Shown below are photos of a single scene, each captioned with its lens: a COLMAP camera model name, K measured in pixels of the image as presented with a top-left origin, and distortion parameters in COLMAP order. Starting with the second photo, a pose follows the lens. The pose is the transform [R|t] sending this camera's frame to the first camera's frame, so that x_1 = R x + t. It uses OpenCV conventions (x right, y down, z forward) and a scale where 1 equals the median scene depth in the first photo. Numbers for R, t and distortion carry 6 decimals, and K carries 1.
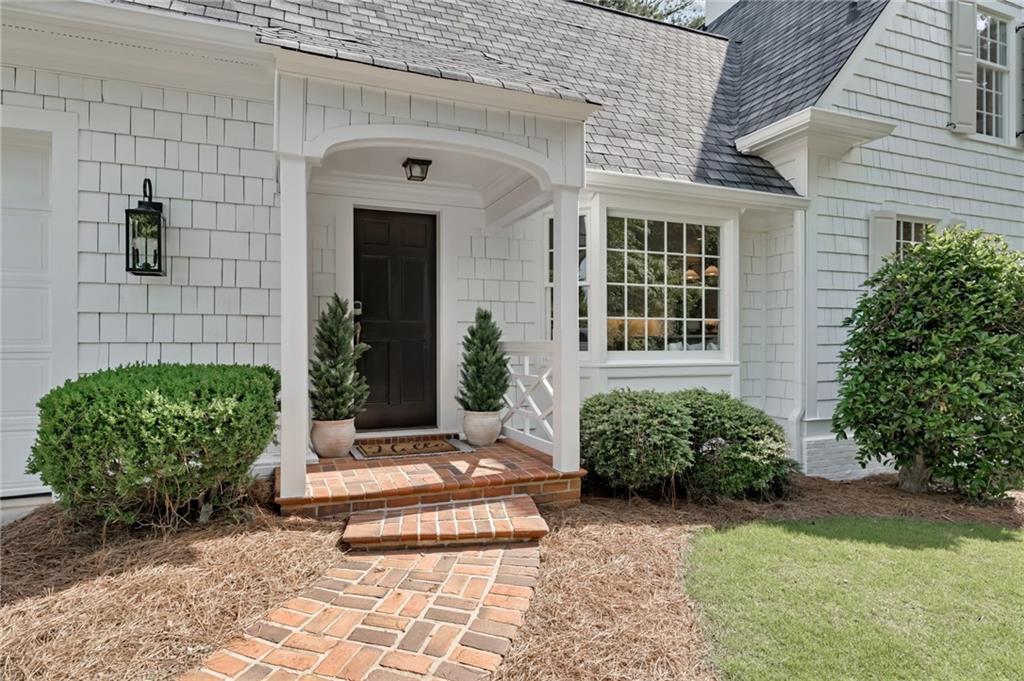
lens RADIAL K [[573.4, 0, 511.3], [0, 573.4, 344.1], [0, 0, 1]] dist [0.005036, -0.001285]
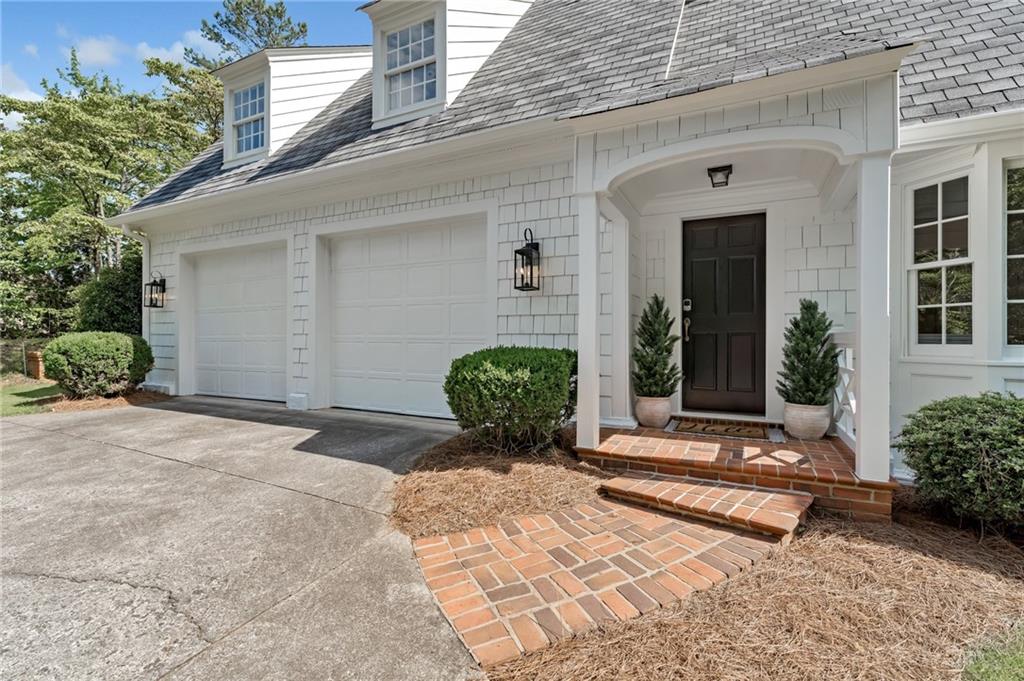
lens RADIAL K [[469.1, 0, 512.3], [0, 469.1, 336.7], [0, 0, 1]] dist [0.001739, -0.000390]
pose [[0.663140, 0.000236, -0.748495, 0.317512], [-0.006147, 0.999968, -0.005131, 0.013206], [0.748470, 0.008004, 0.663121, 0.139226]]
